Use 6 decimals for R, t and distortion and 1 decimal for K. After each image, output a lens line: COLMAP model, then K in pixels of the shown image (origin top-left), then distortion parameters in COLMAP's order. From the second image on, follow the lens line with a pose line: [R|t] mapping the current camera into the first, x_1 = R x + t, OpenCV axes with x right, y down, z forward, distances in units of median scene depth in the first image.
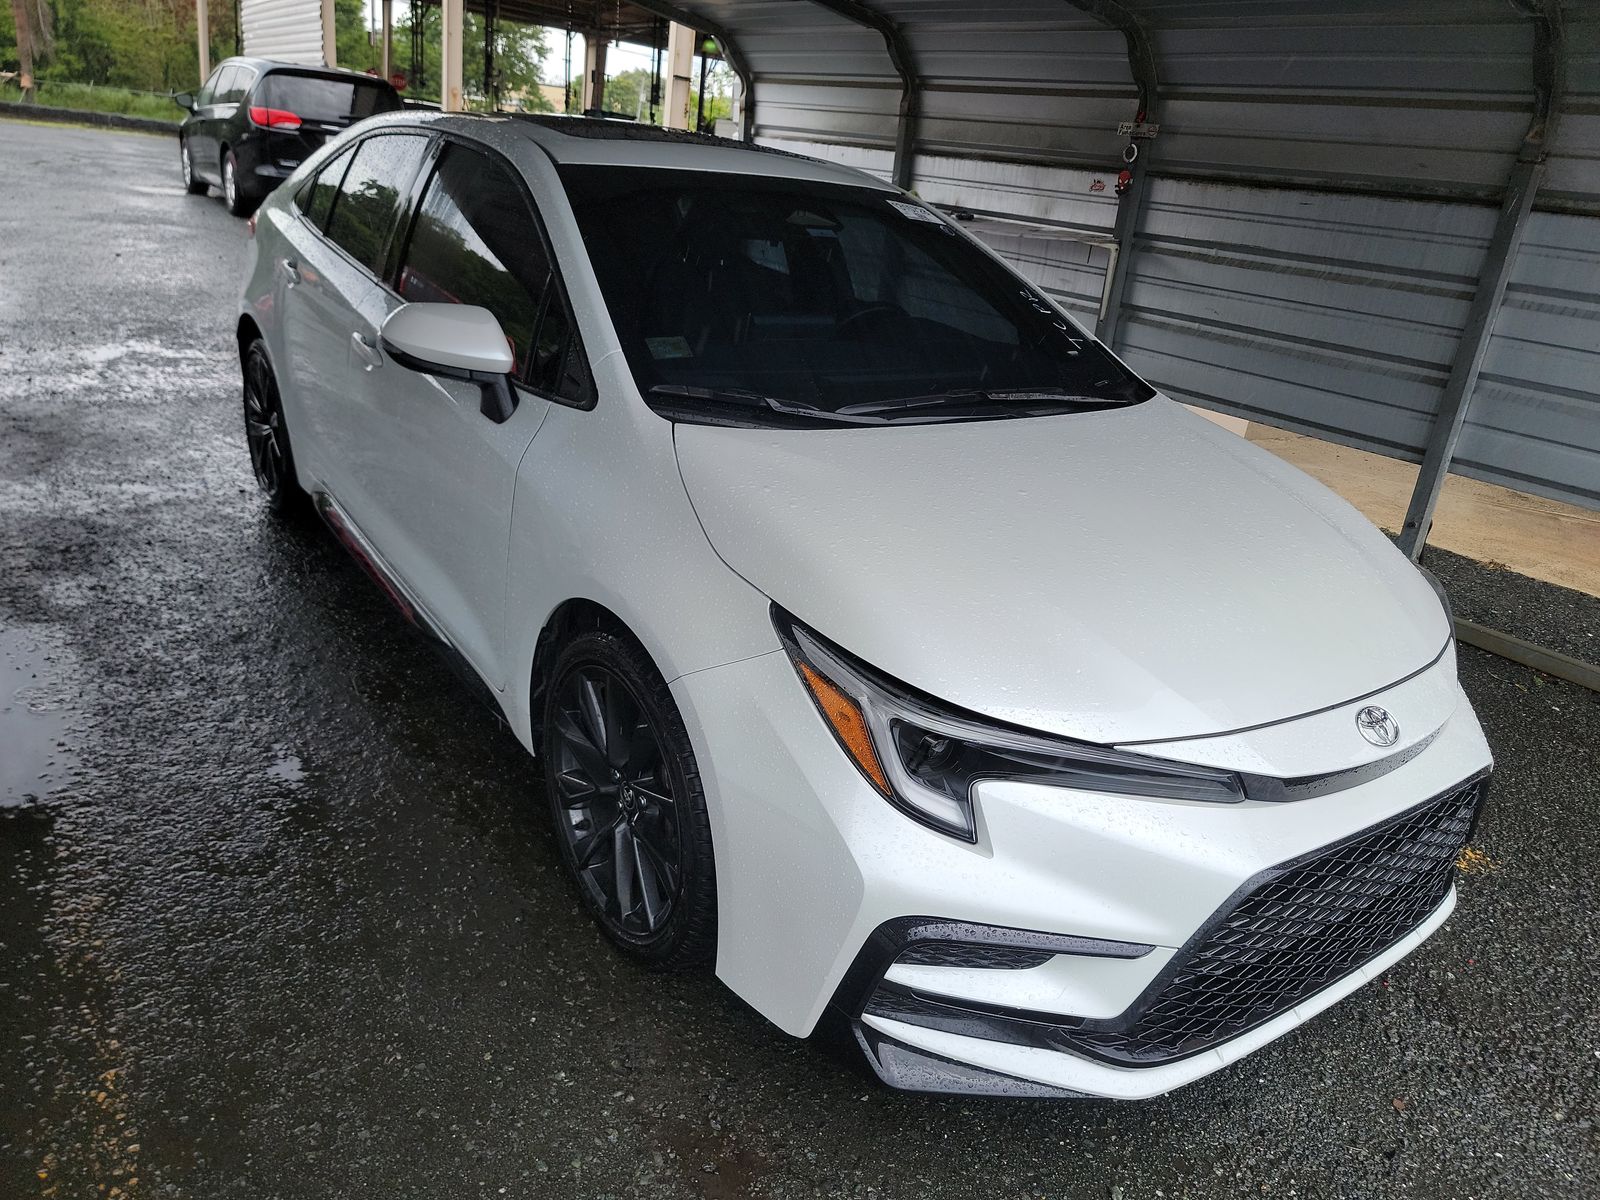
lens RADIAL K [[1097.1, 0, 797.5], [0, 1097.1, 598.0], [0, 0, 1]] dist [0.070622, -0.053033]
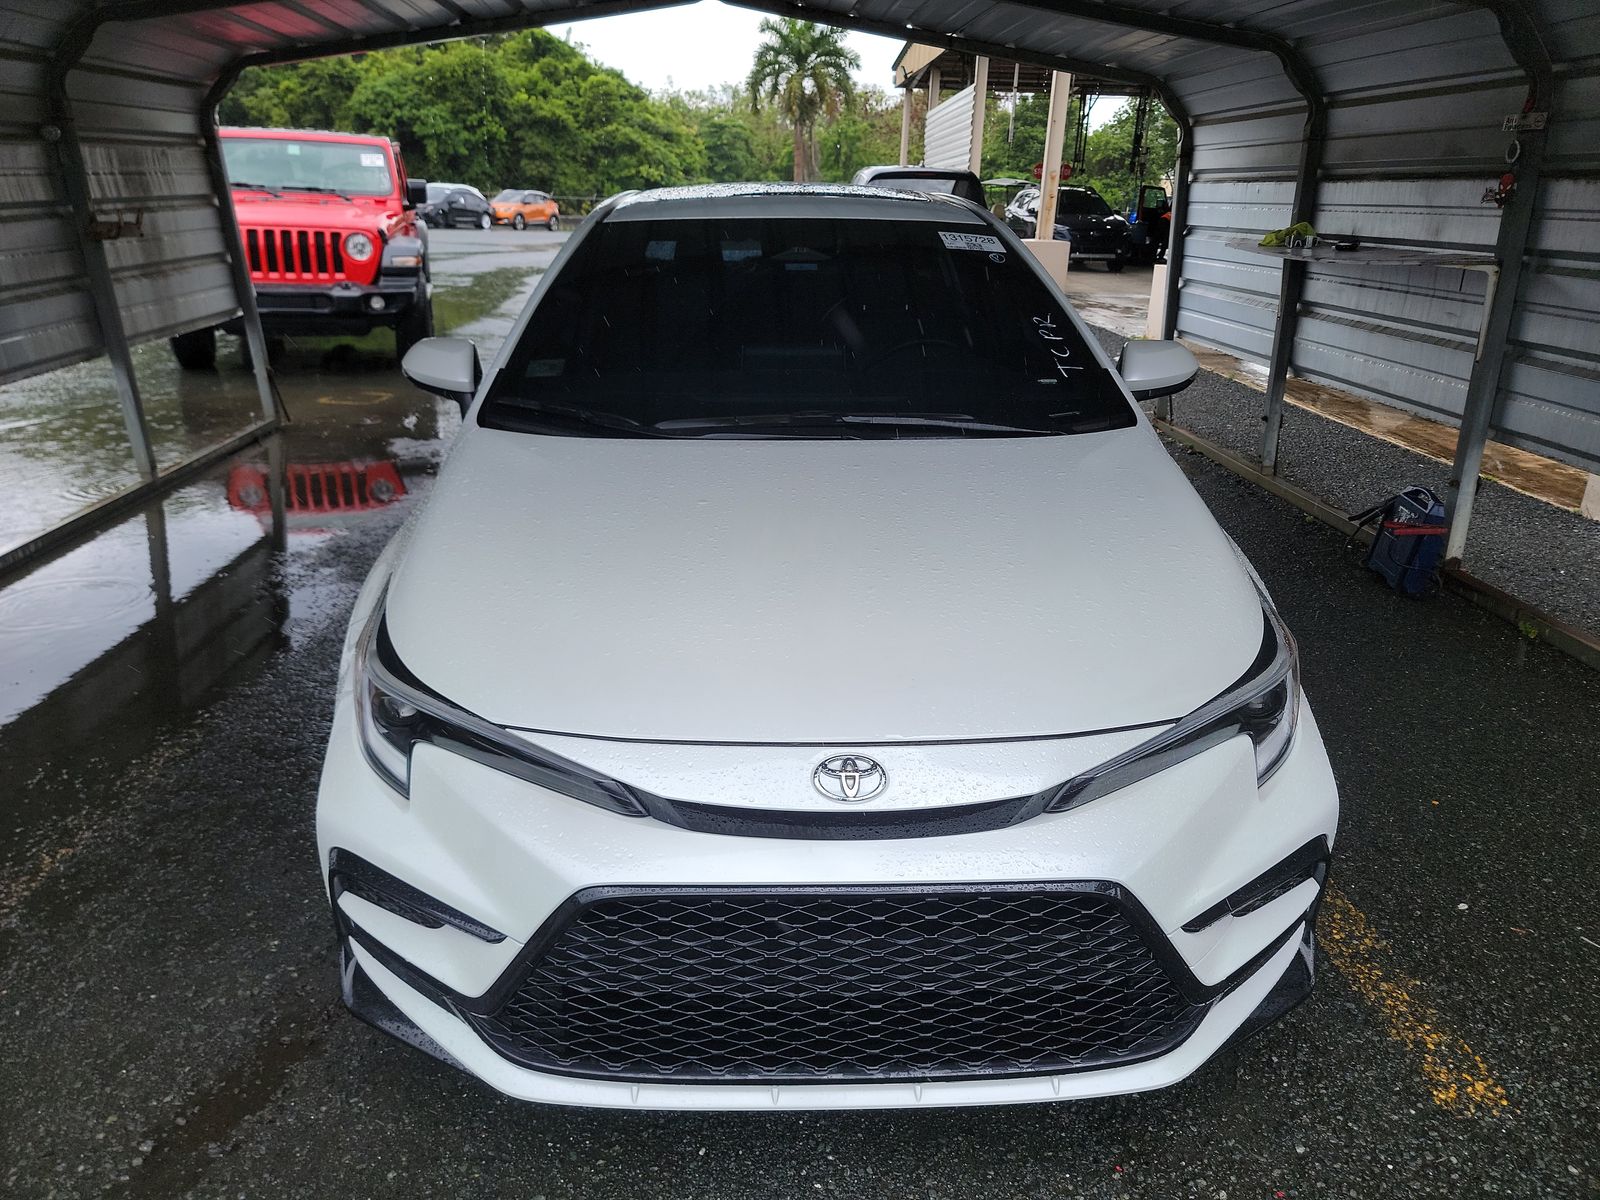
lens RADIAL K [[1097.1, 0, 797.5], [0, 1097.1, 598.0], [0, 0, 1]] dist [0.070622, -0.053033]
pose [[0.833055, 0.099872, -0.544100, 0.334259], [-0.134515, 0.990618, -0.024120, 0.001030], [0.536586, 0.093283, 0.838674, 0.088528]]
